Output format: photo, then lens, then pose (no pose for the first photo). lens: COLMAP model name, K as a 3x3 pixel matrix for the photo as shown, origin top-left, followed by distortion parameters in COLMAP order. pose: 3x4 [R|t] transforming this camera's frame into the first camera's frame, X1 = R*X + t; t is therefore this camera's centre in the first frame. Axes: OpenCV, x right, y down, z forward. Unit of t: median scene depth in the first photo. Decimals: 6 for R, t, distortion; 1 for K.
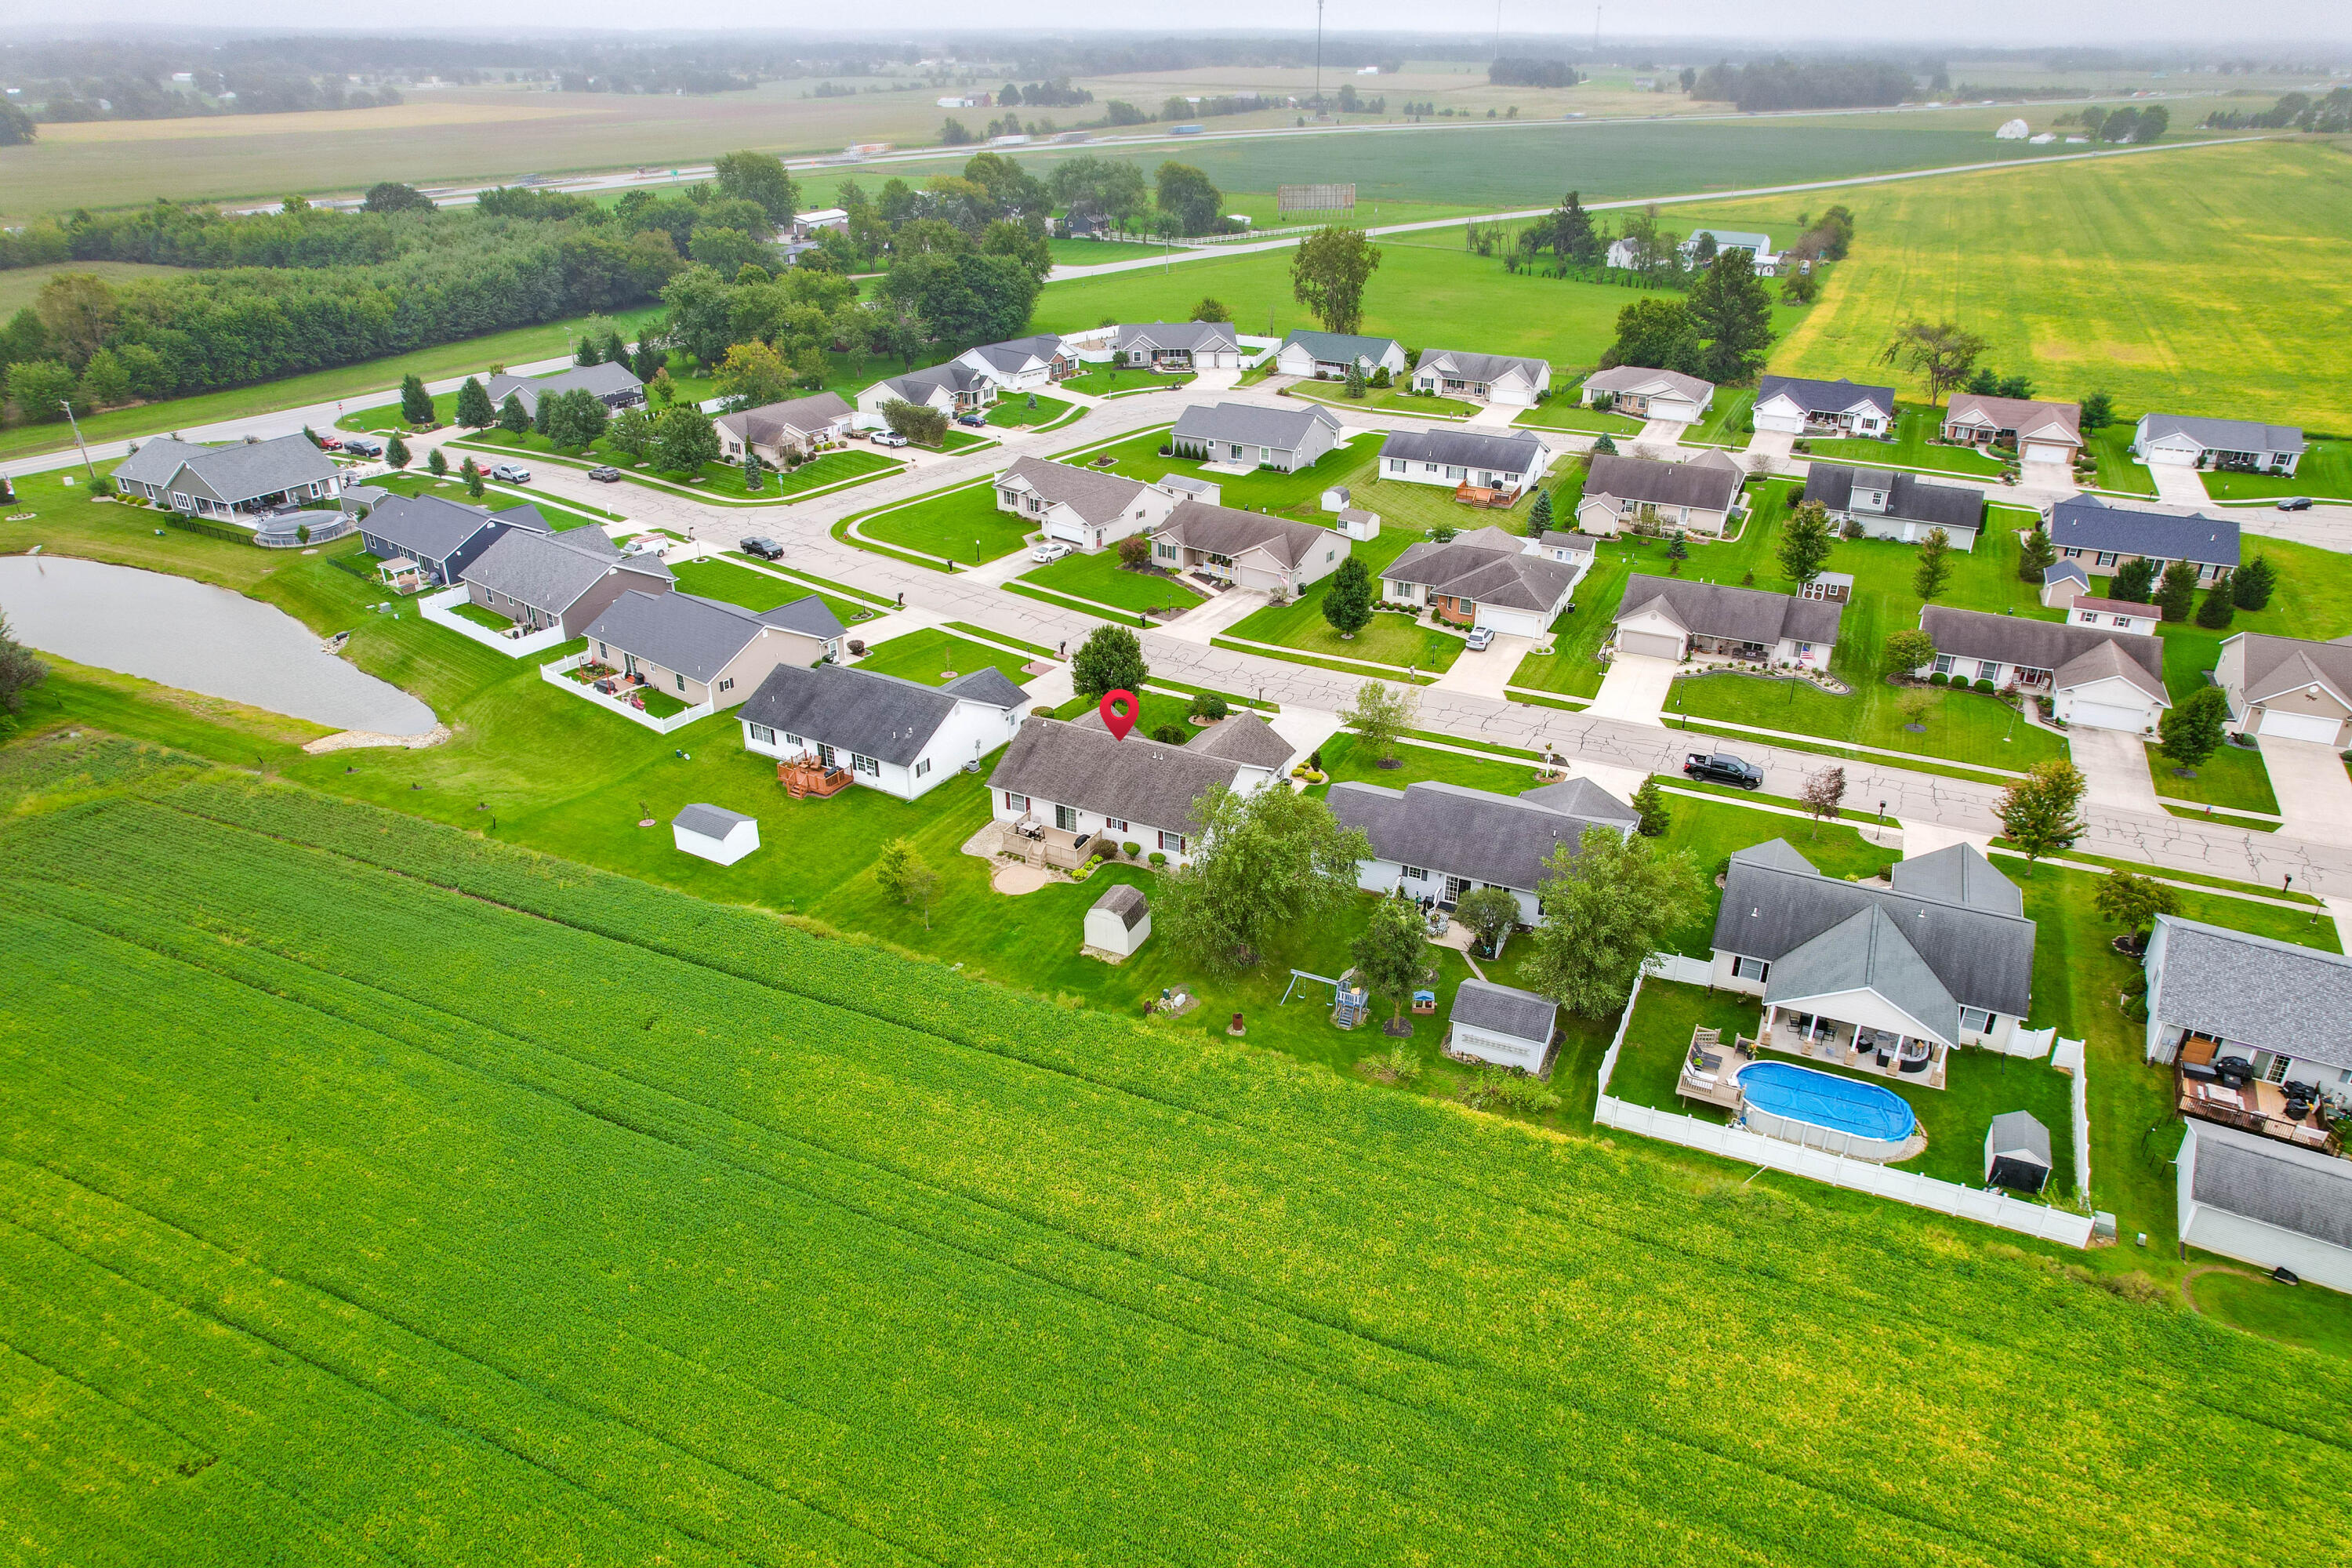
lens RADIAL K [[1527.5, 0, 1183.0], [0, 1527.5, 734.7], [0, 0, 1]] dist [-0.074796, 0.070575]
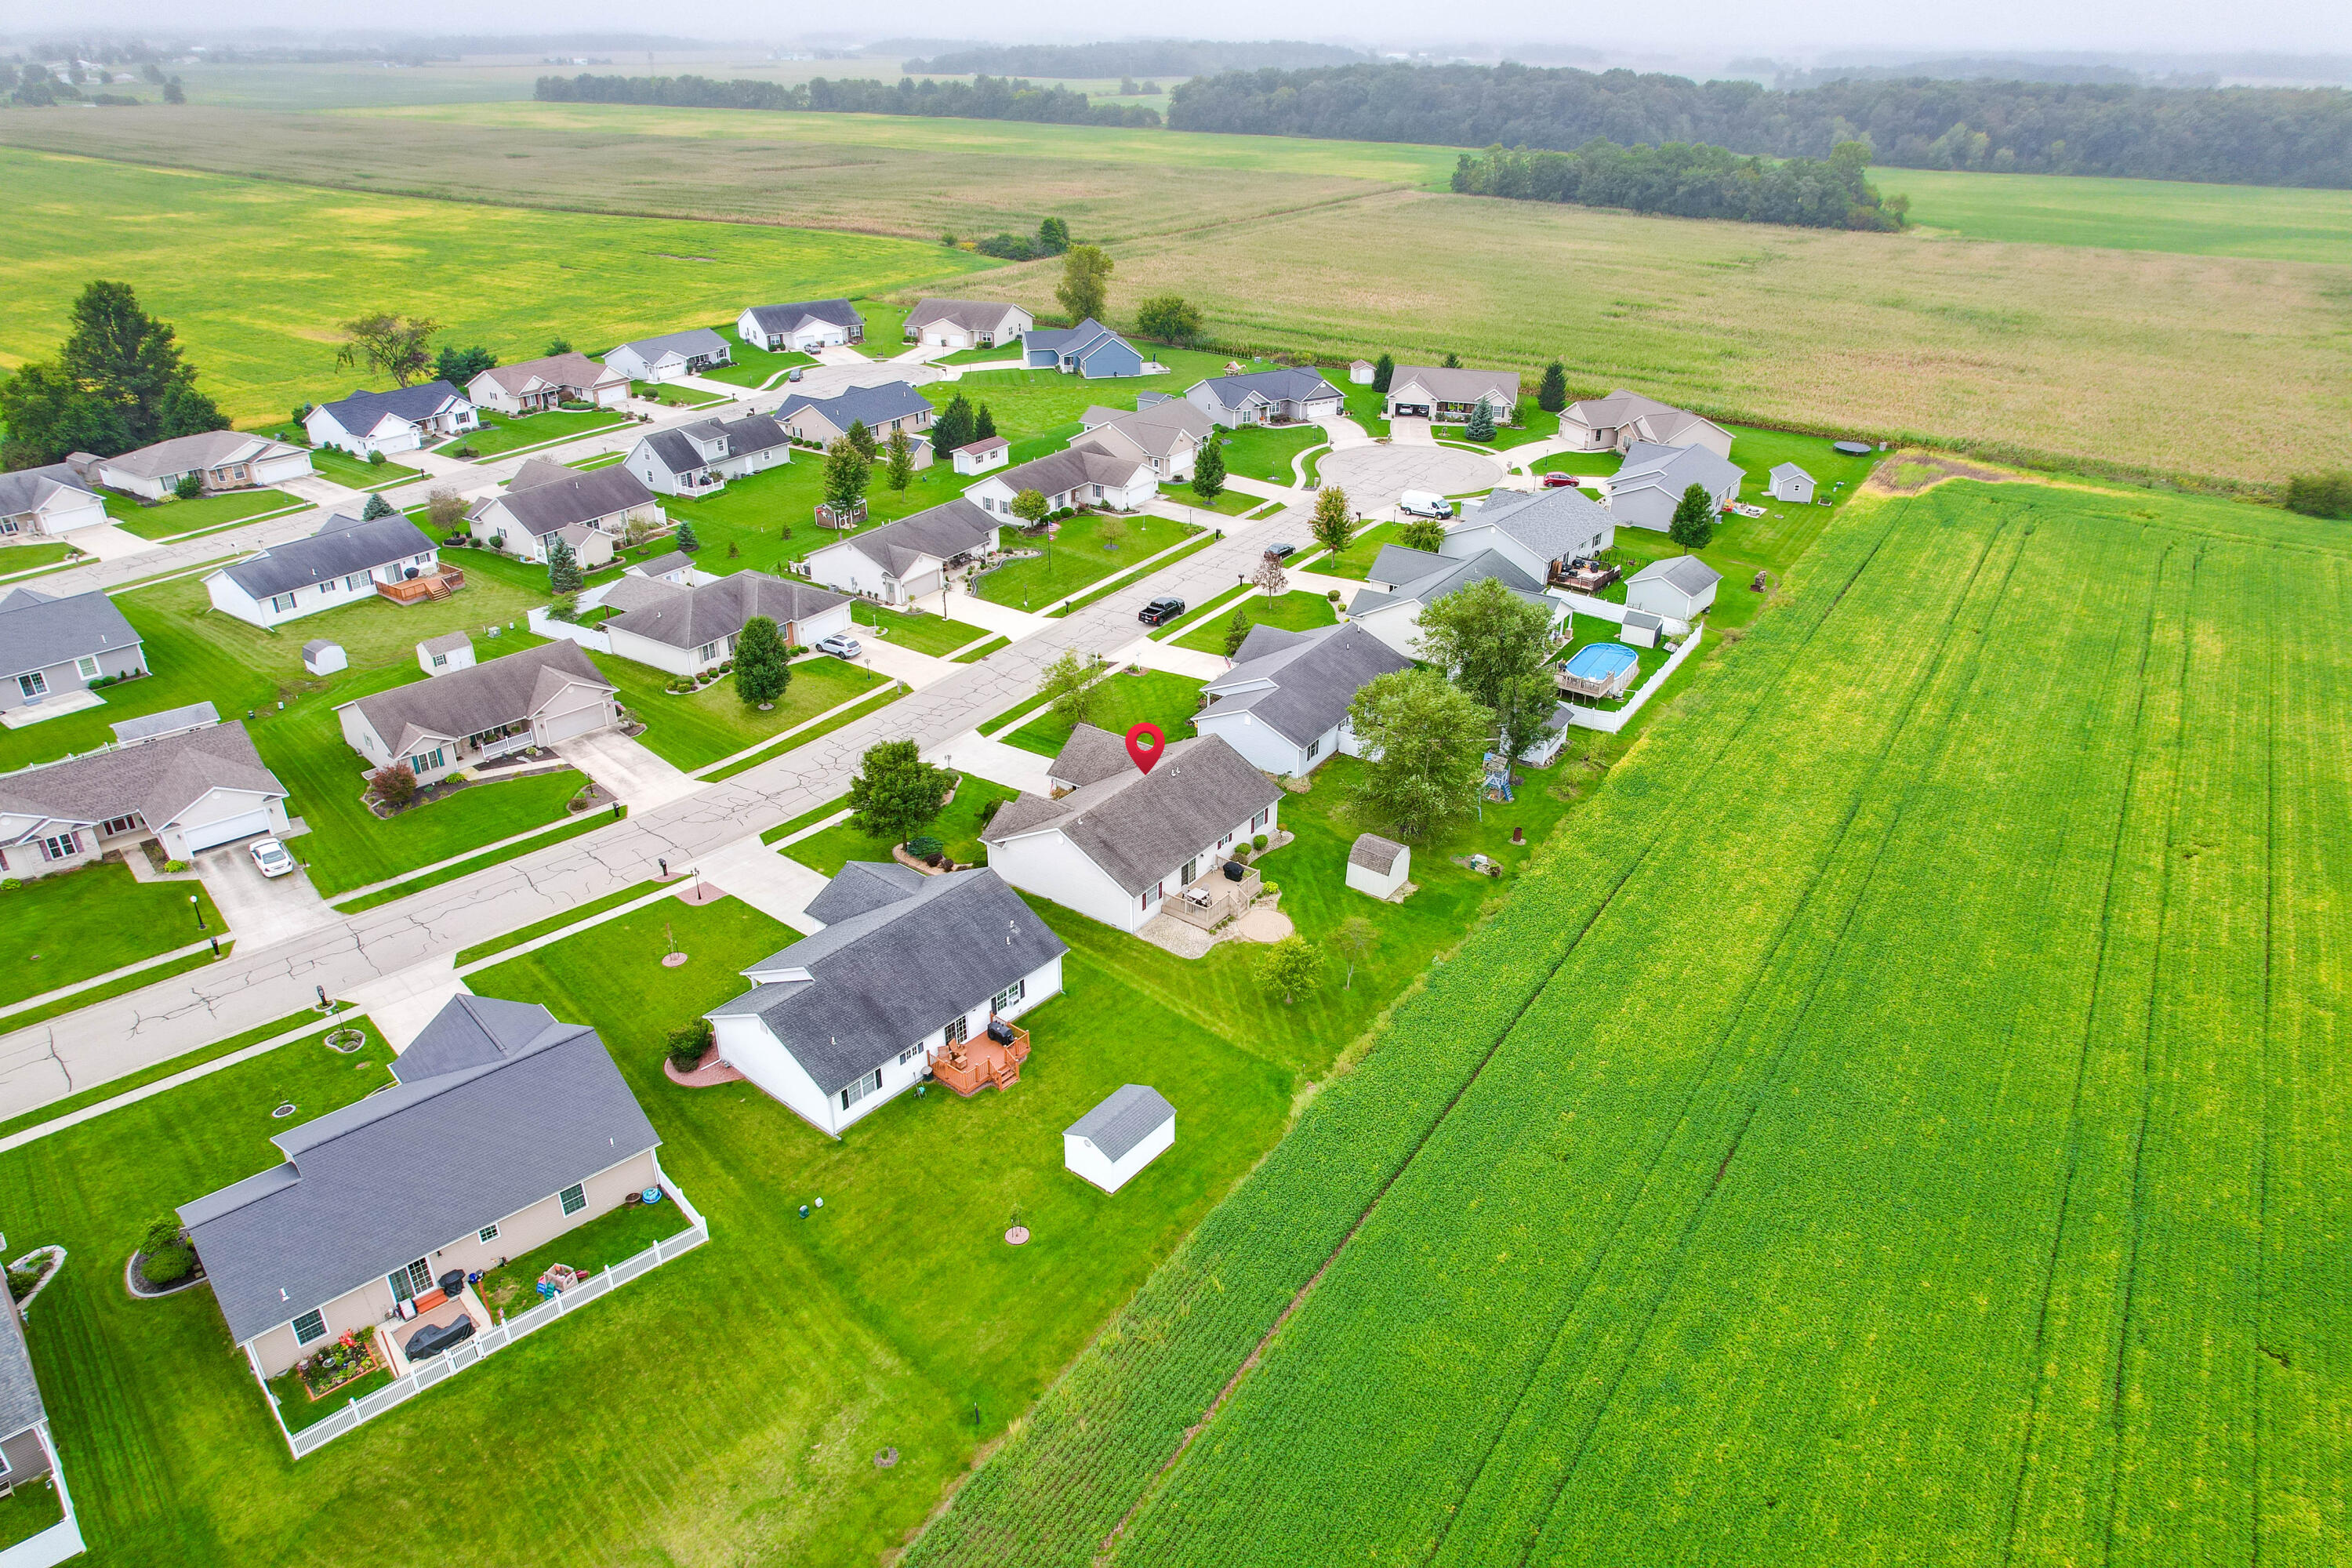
lens RADIAL K [[1527.5, 0, 1183.0], [0, 1527.5, 734.7], [0, 0, 1]] dist [-0.074796, 0.070575]
pose [[0.151327, -0.427397, 0.891309, -0.742689], [0.417216, 0.845055, 0.334383, -0.279746], [-0.896120, 0.321268, 0.306197, 0.589831]]
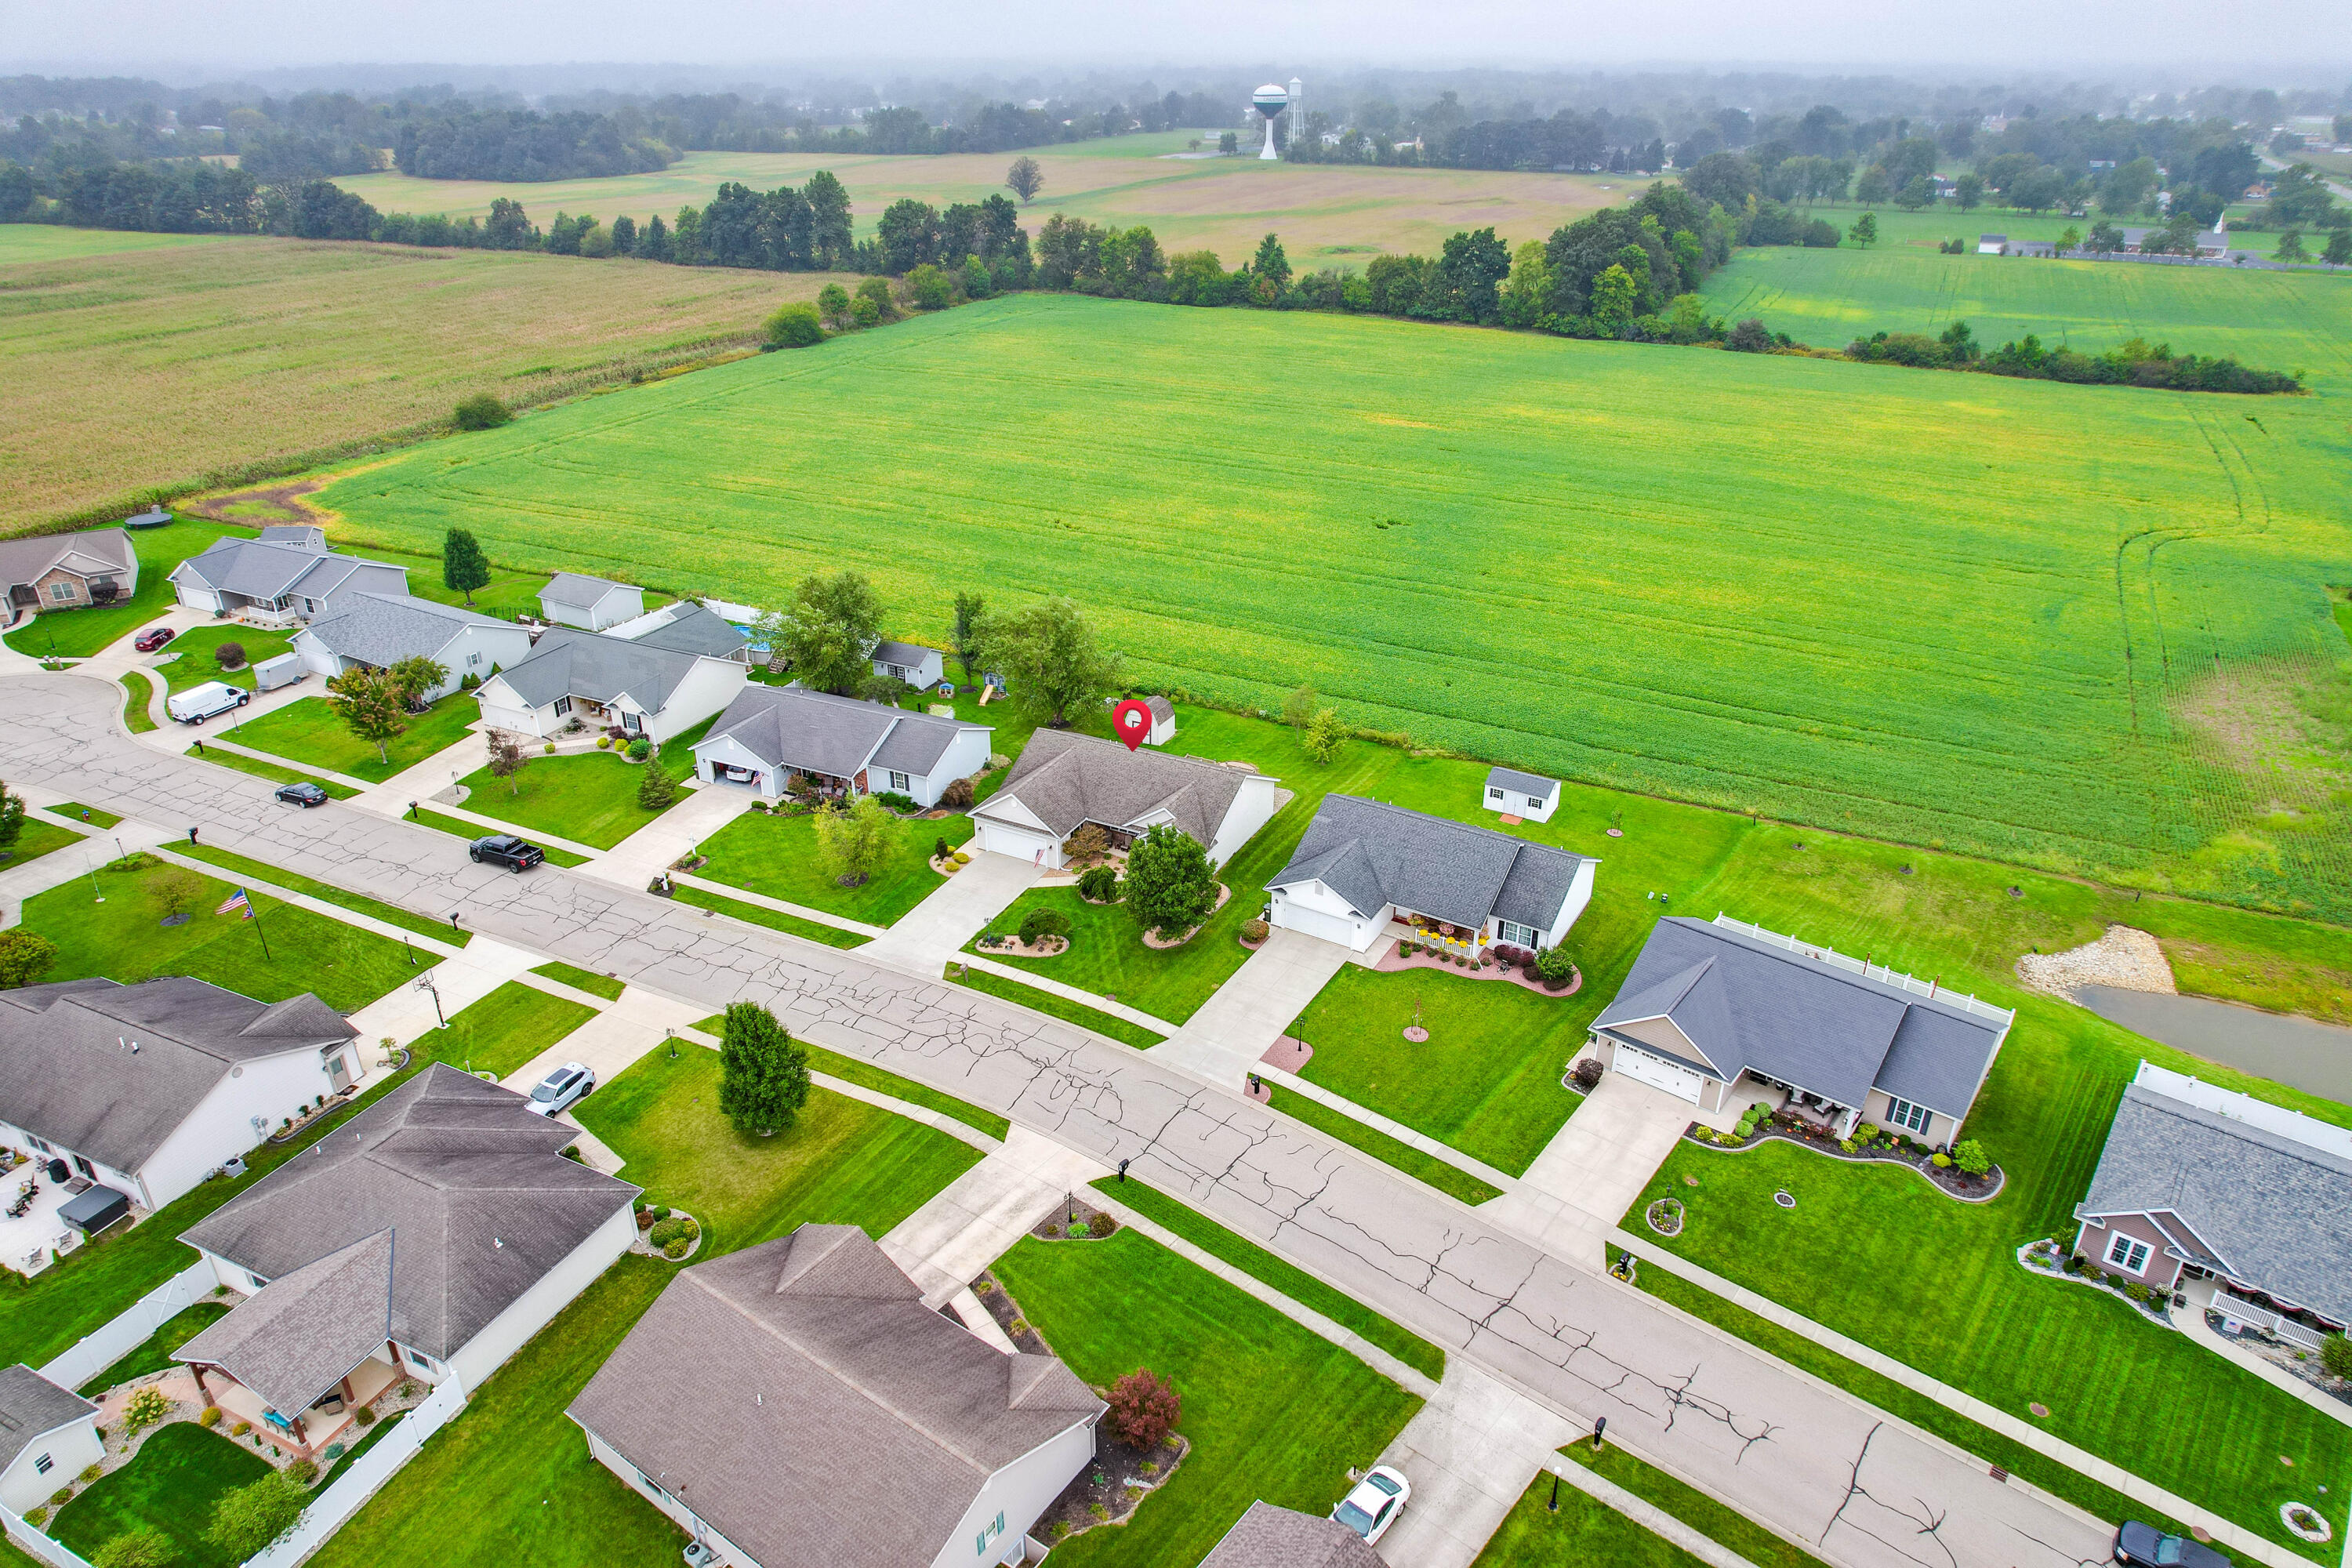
lens RADIAL K [[1527.5, 0, 1183.0], [0, 1527.5, 734.7], [0, 0, 1]] dist [-0.074796, 0.070575]
pose [[-0.999979, -0.006274, 0.001497, -0.057377], [-0.002859, 0.639088, 0.769128, -0.684514], [-0.005782, 0.769108, -0.639093, 1.425416]]
